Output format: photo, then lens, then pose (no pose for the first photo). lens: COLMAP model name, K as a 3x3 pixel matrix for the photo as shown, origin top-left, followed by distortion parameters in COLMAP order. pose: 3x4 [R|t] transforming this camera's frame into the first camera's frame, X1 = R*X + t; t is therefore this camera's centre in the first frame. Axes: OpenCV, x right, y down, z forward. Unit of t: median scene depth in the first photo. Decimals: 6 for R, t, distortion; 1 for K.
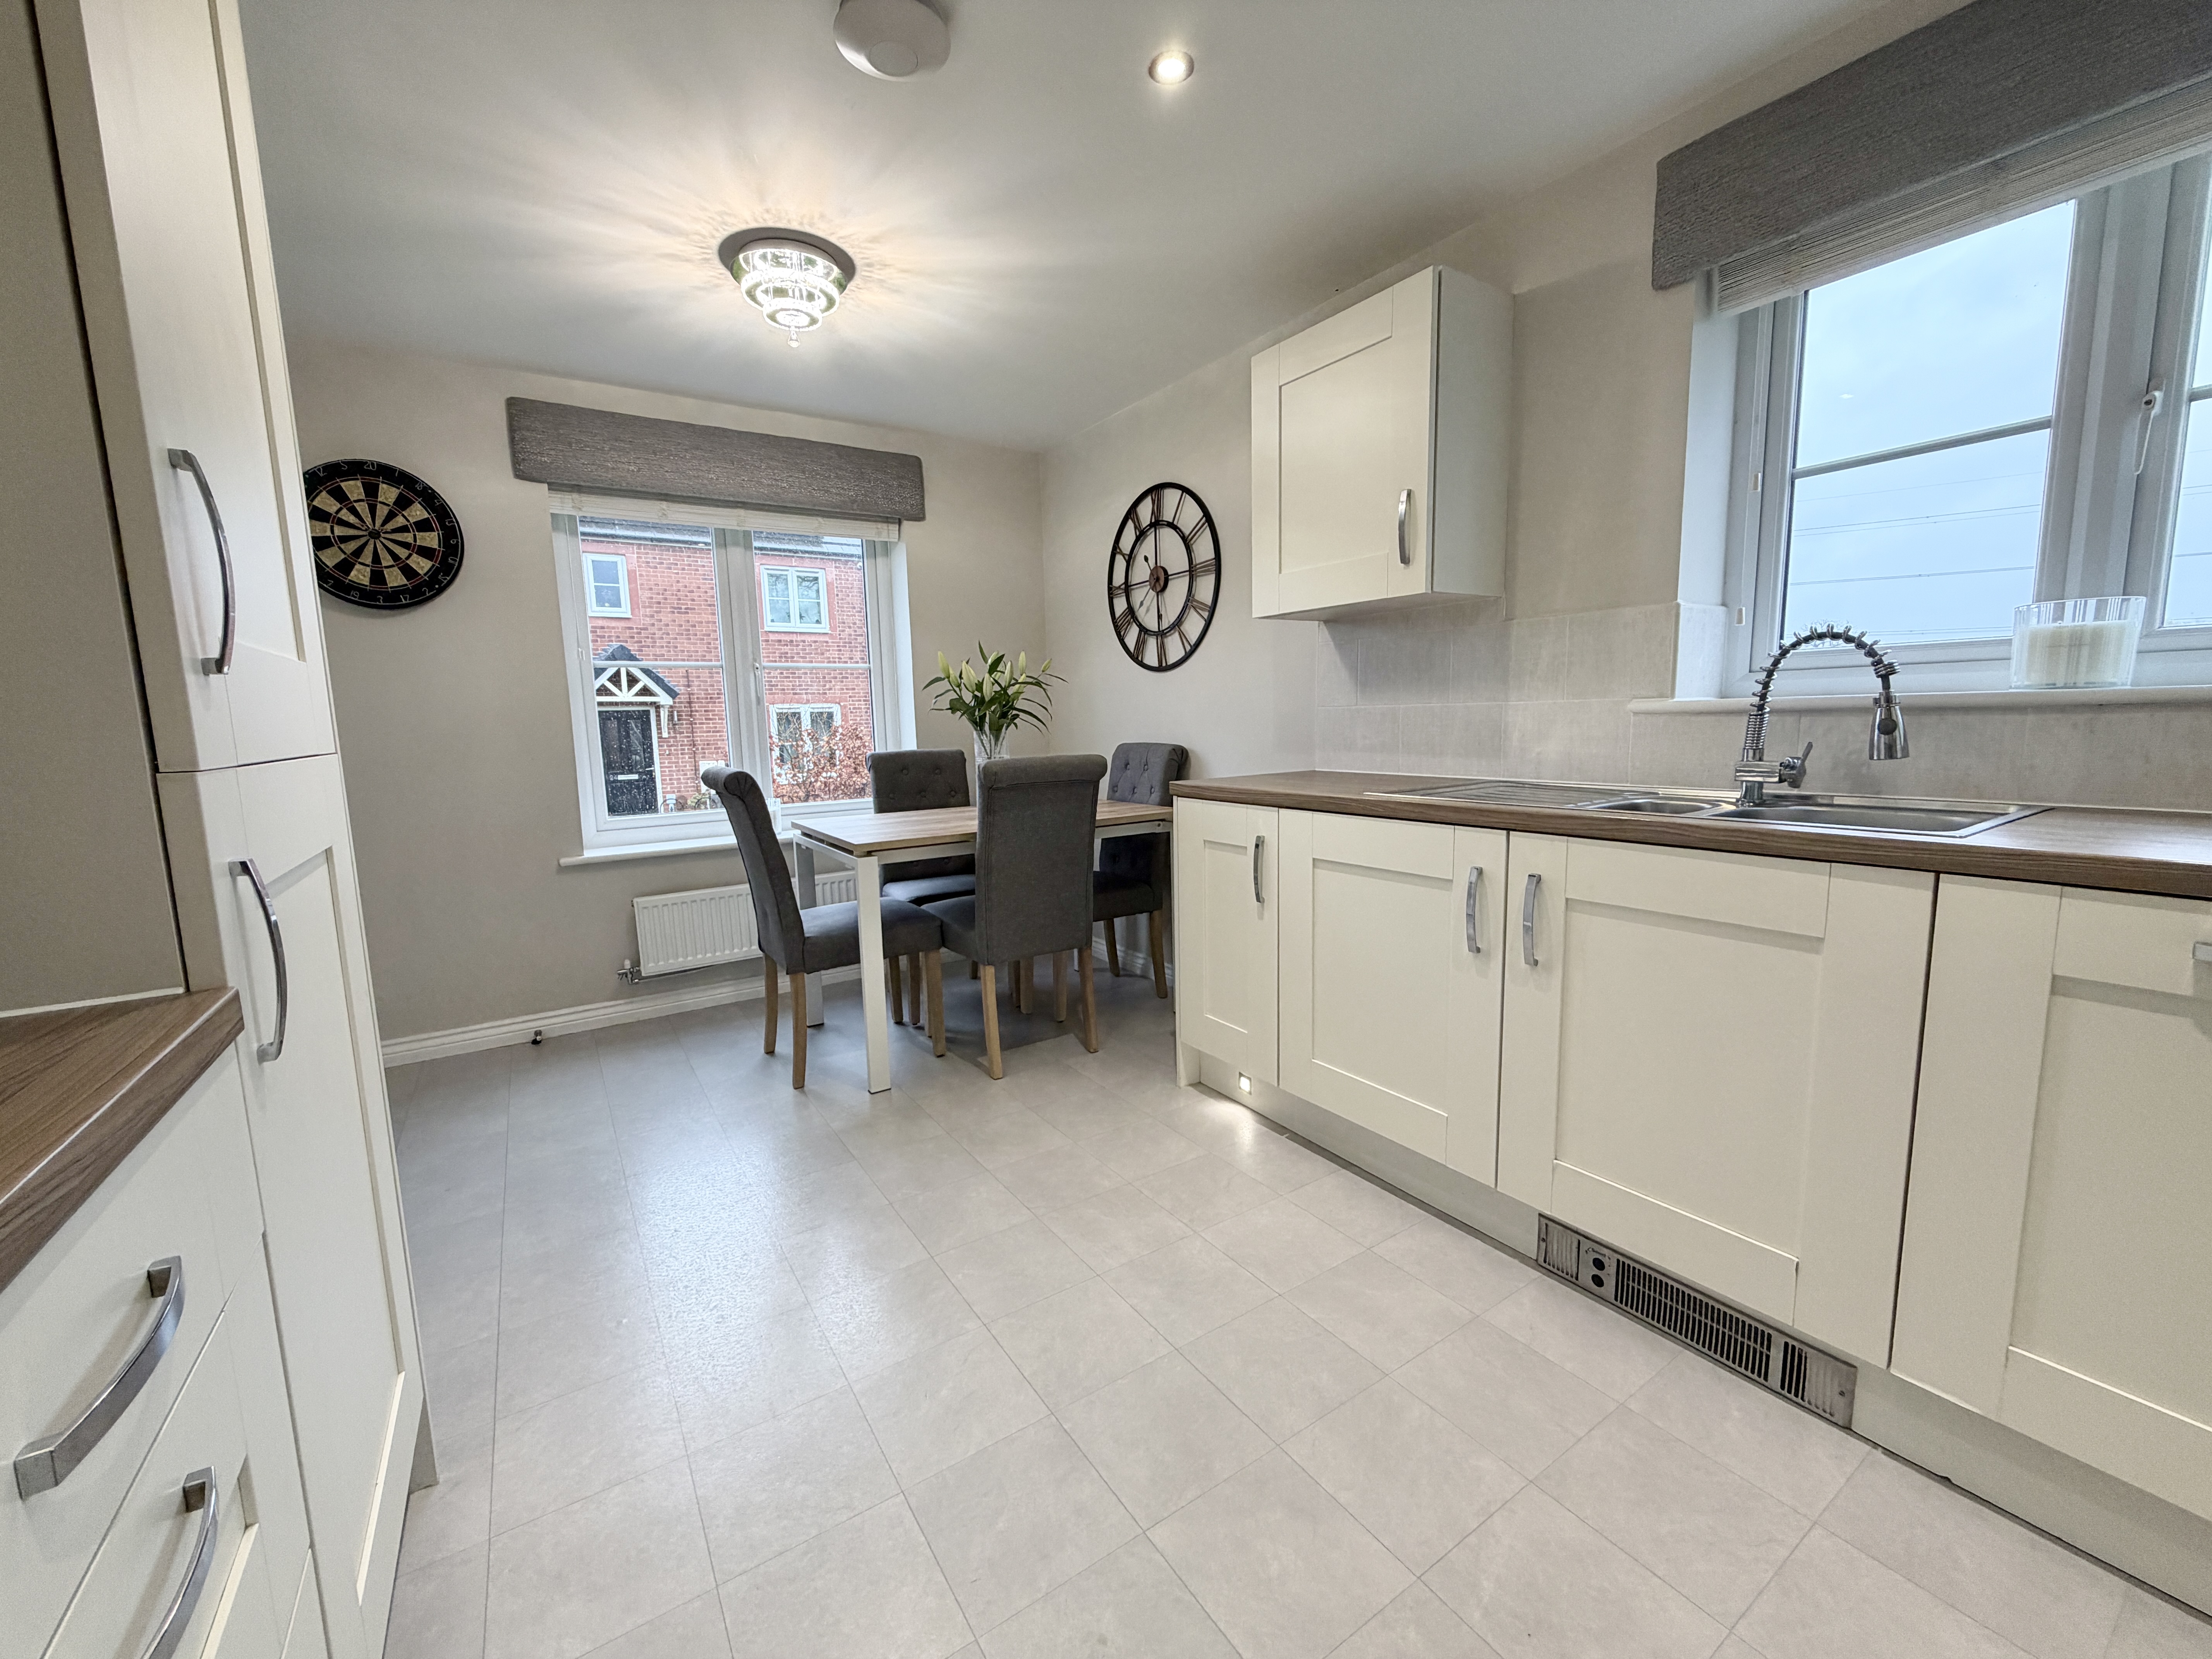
lens RADIAL K [[876.2, 0, 1106.6], [0, 876.2, 840.4], [0, 0, 1]] dist [-0.003831, 0.000223]
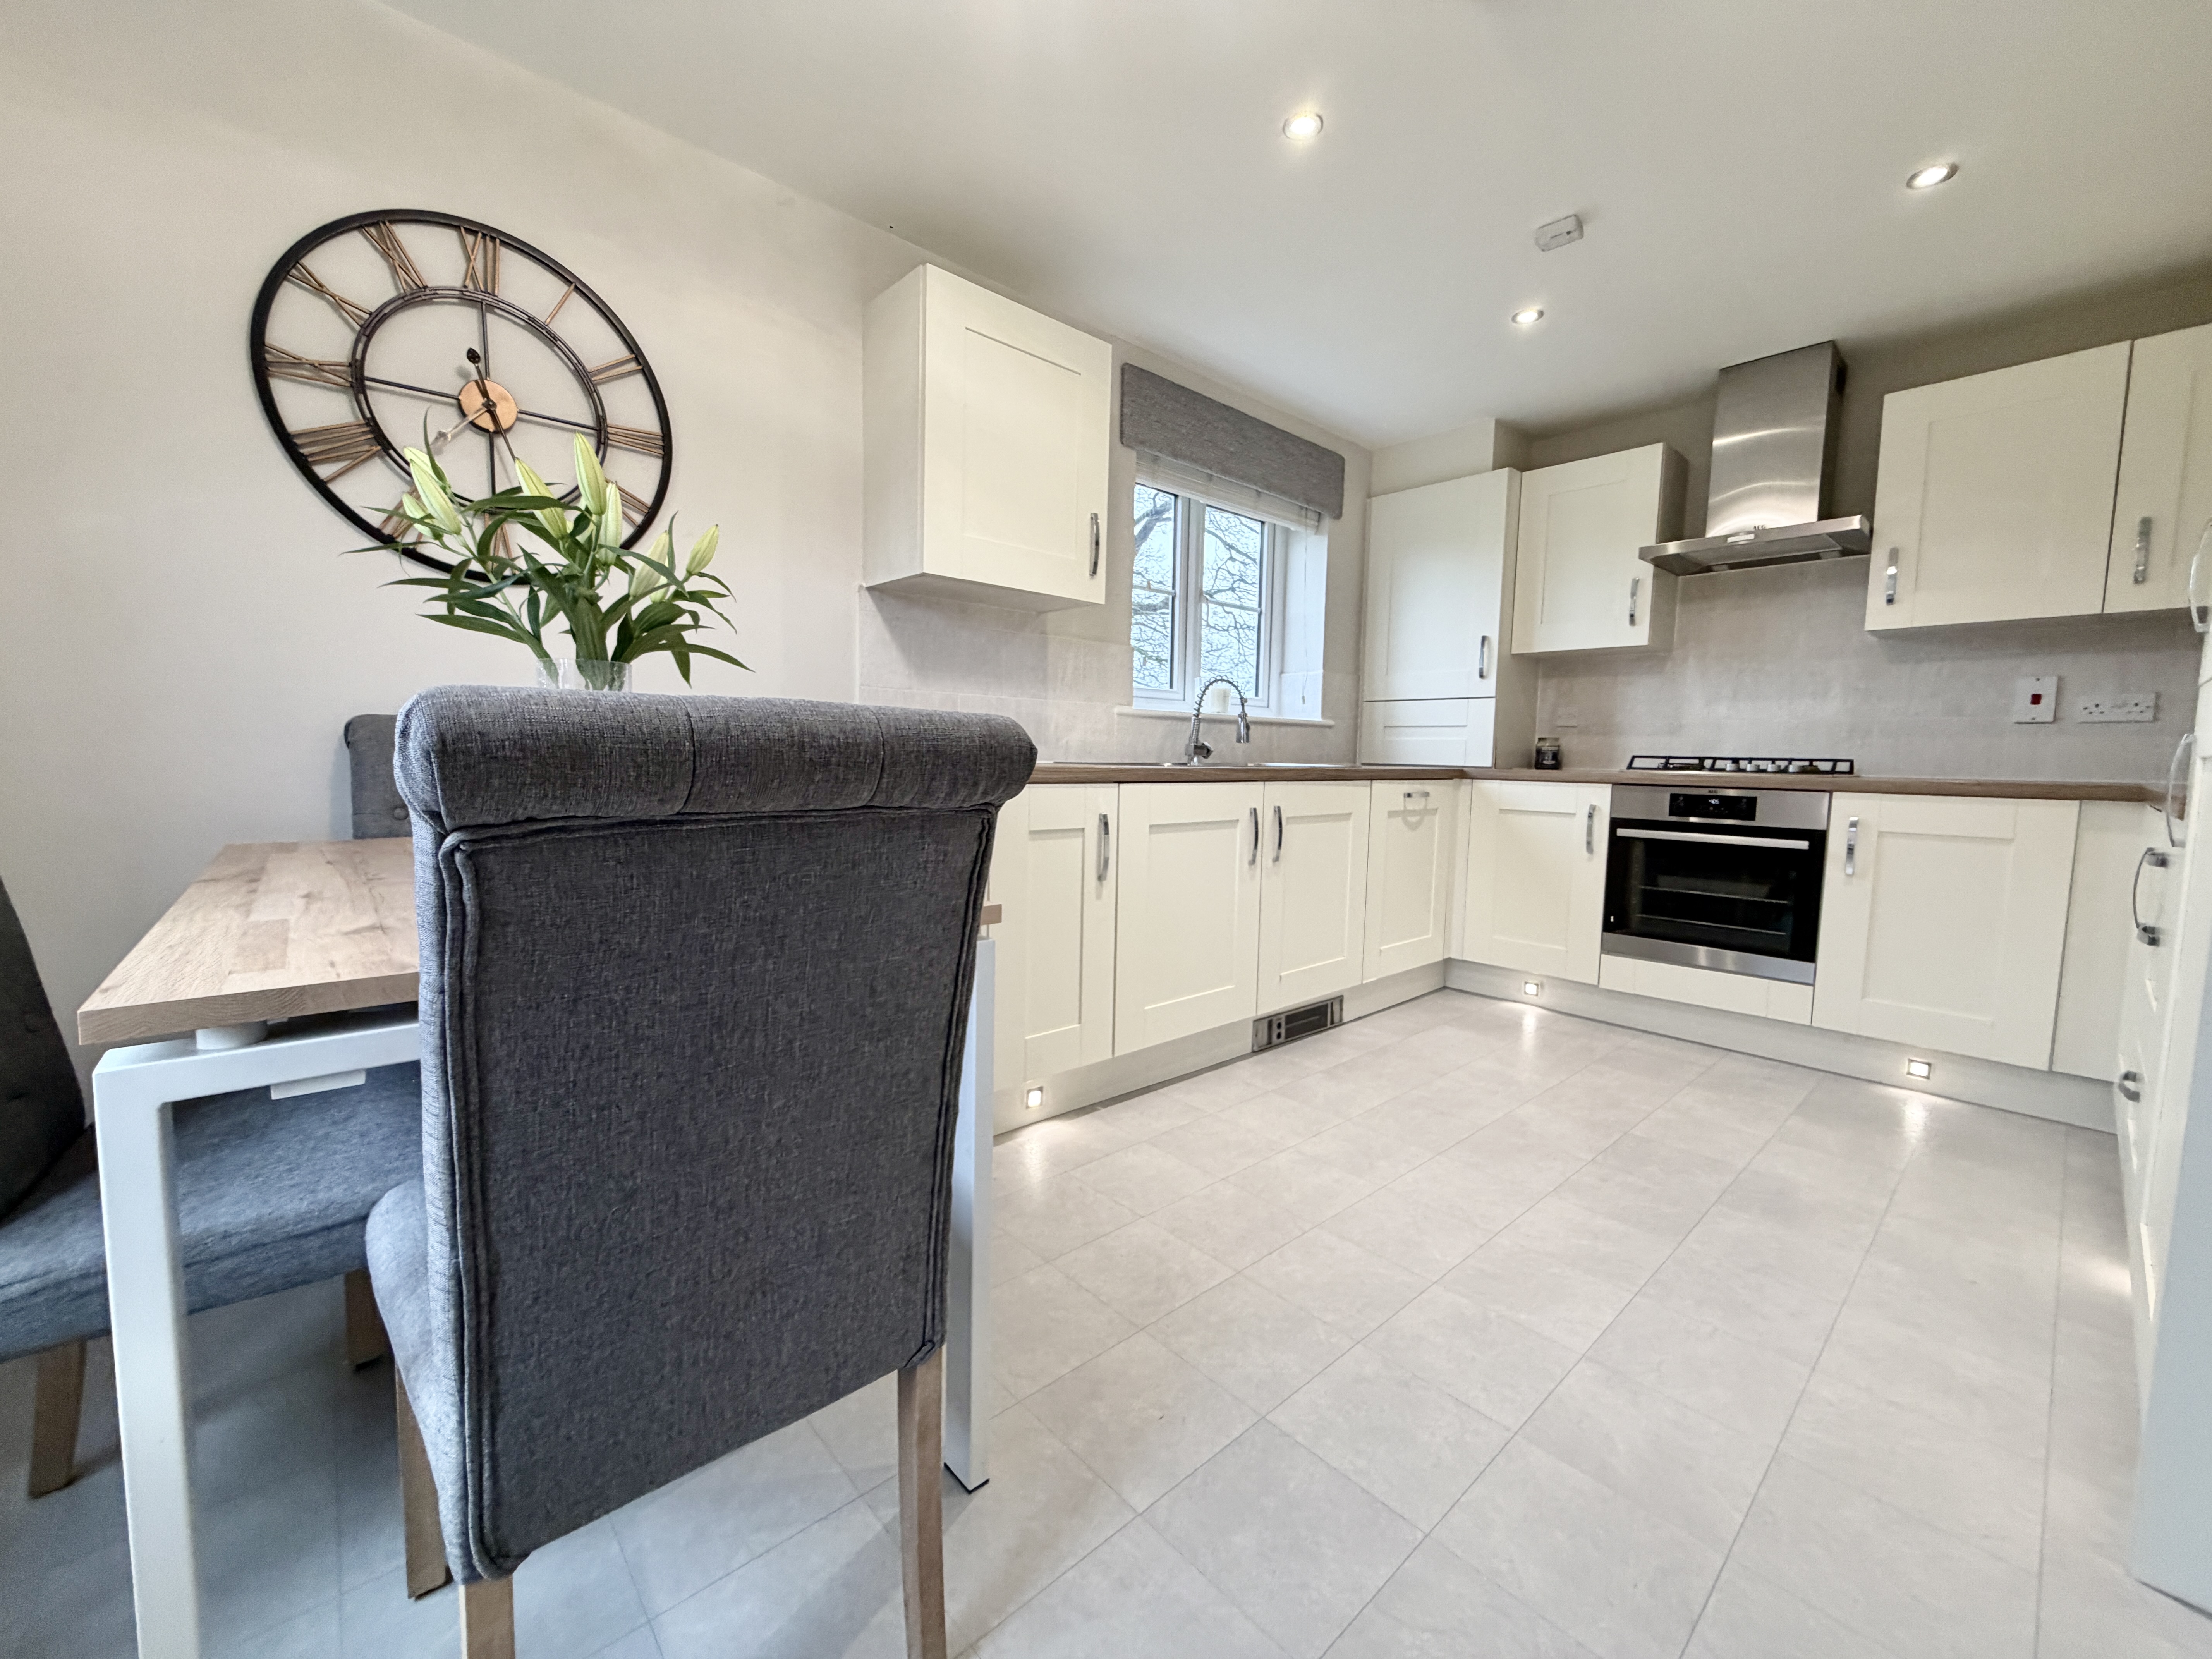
lens RADIAL K [[876.2, 0, 1093.3], [0, 876.2, 831.8], [0, 0, 1]] dist [-0.003831, 0.000223]
pose [[-0.141128, -0.066290, 0.987769, -0.780371], [0.122110, 0.988971, 0.083817, -0.067093], [-0.982432, 0.132445, -0.131477, 1.100955]]
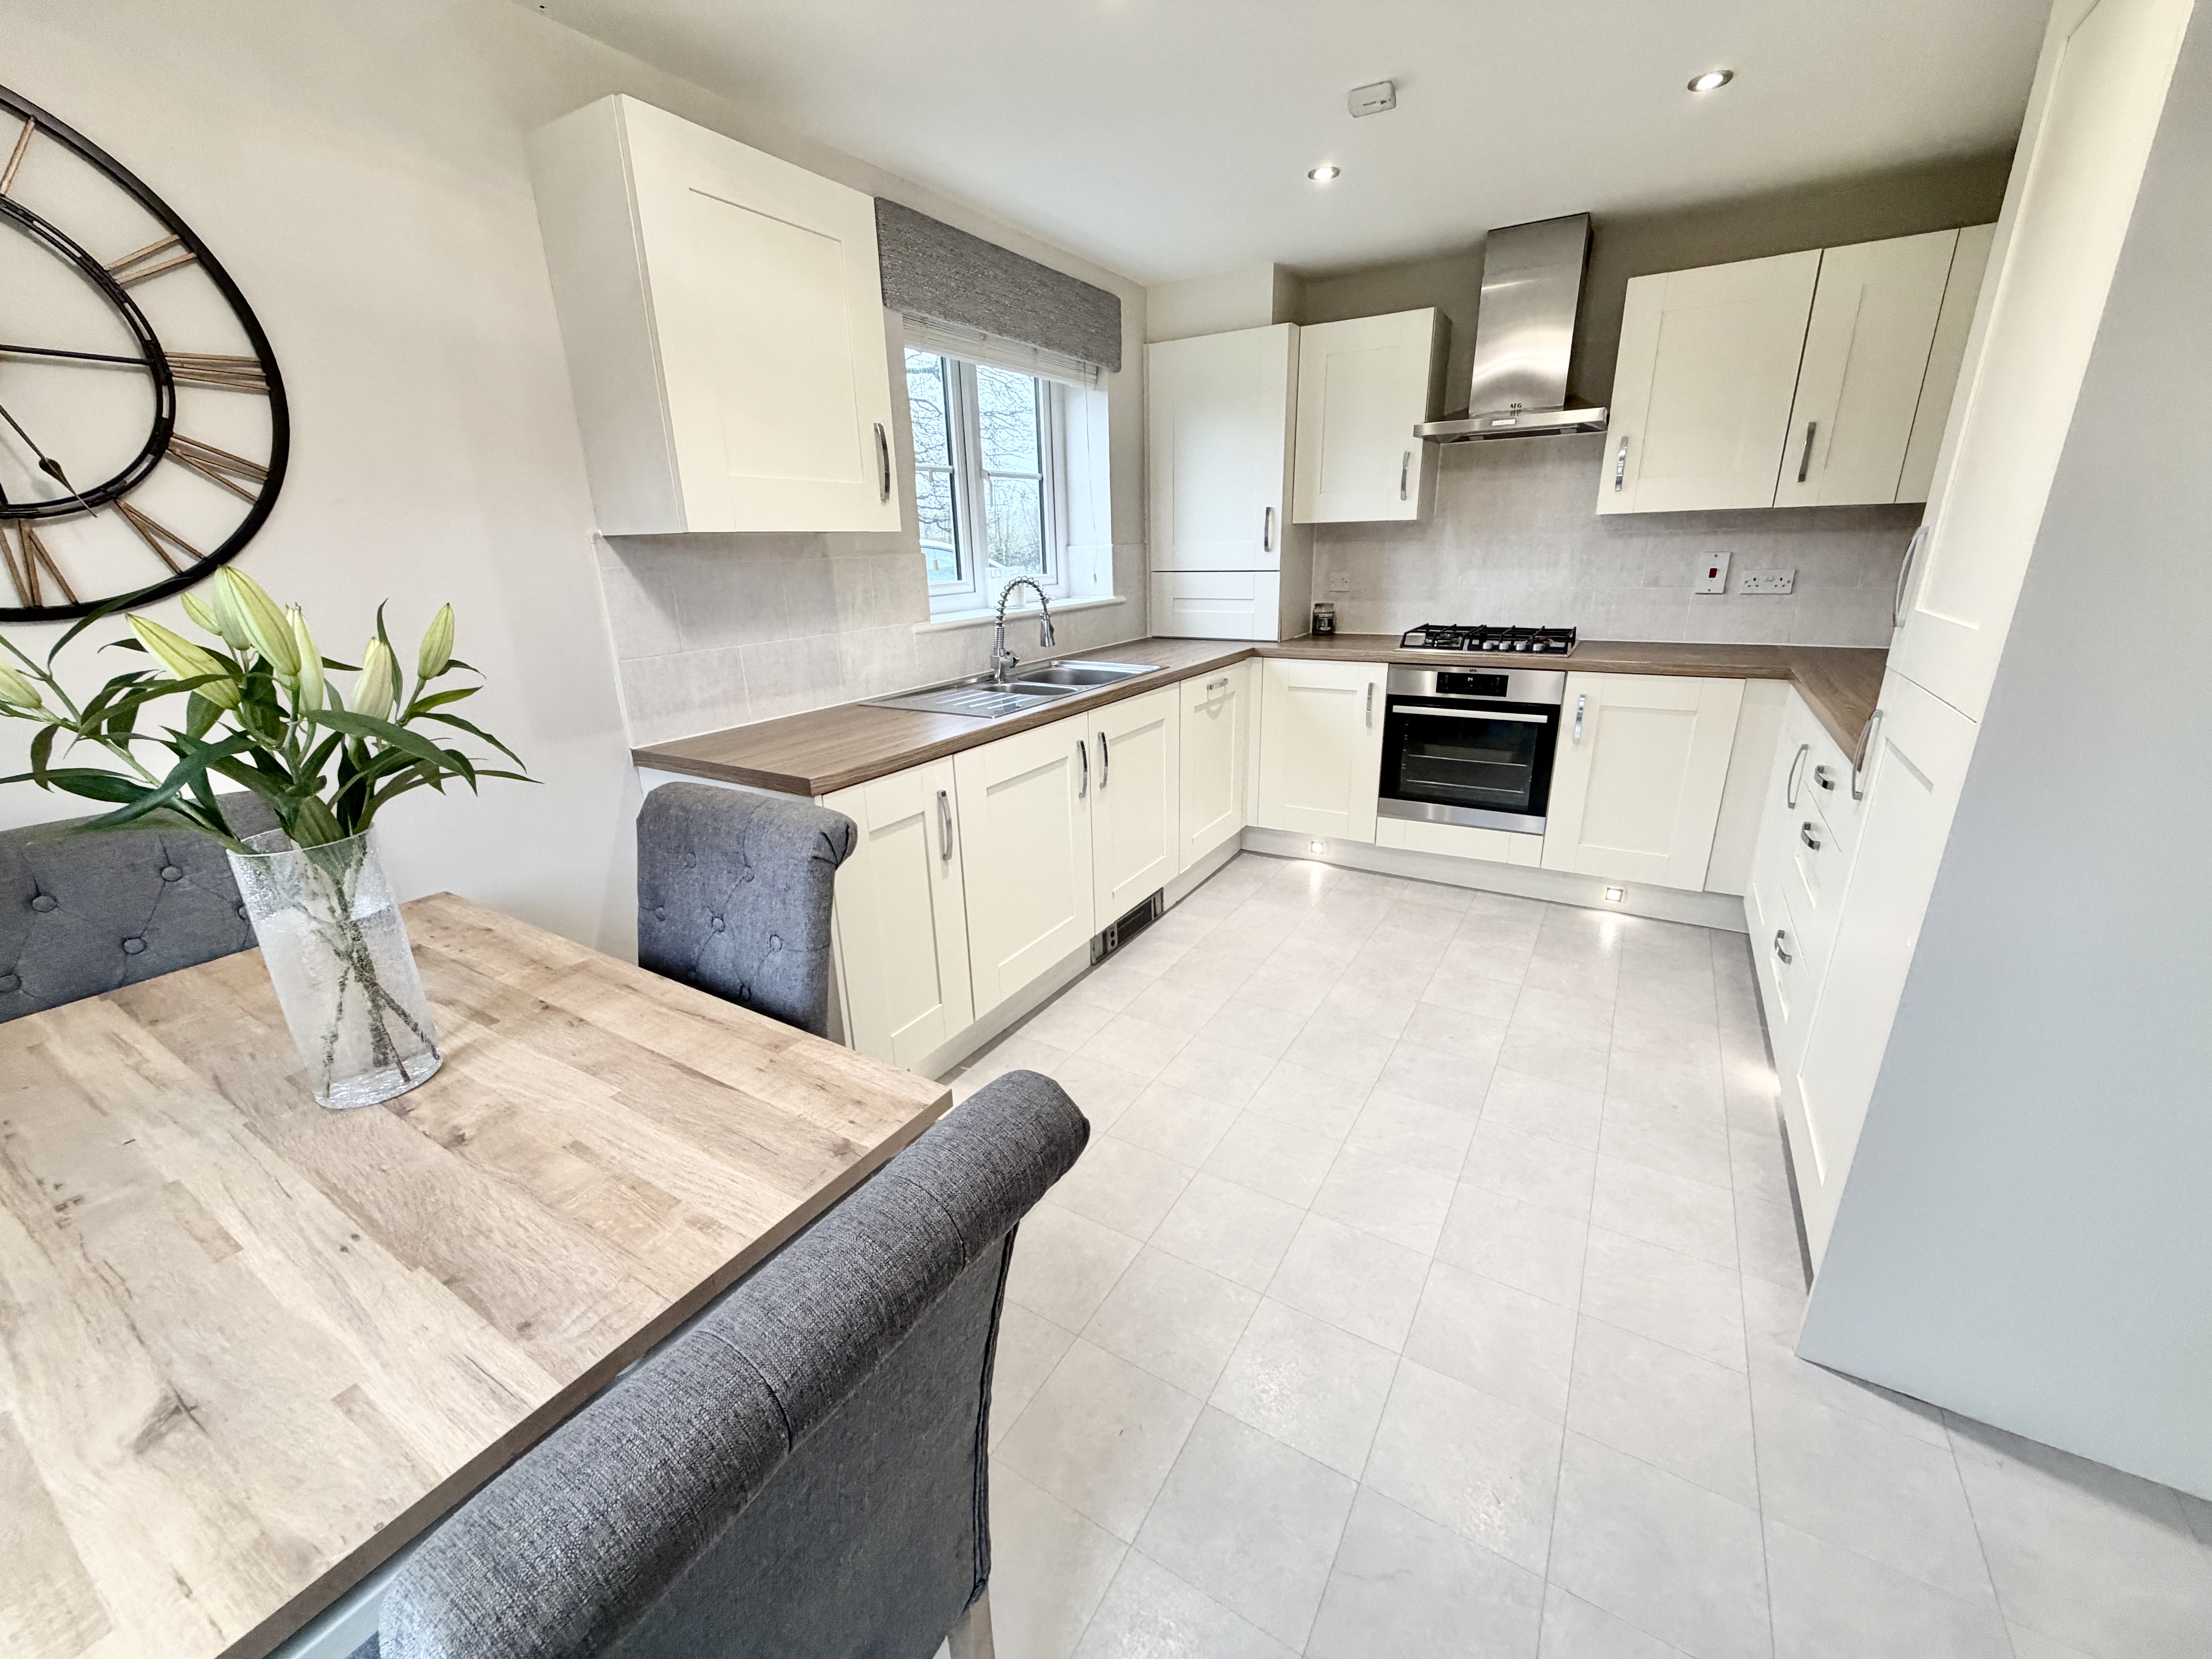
lens RADIAL K [[876.2, 0, 1095.0], [0, 876.2, 834.3], [0, 0, 1]] dist [-0.003831, 0.000223]
pose [[-0.418654, -0.252526, 0.872330, -0.686243], [0.163822, 0.923803, 0.346049, -0.247405], [-0.893247, 0.287782, -0.345385, 1.142061]]
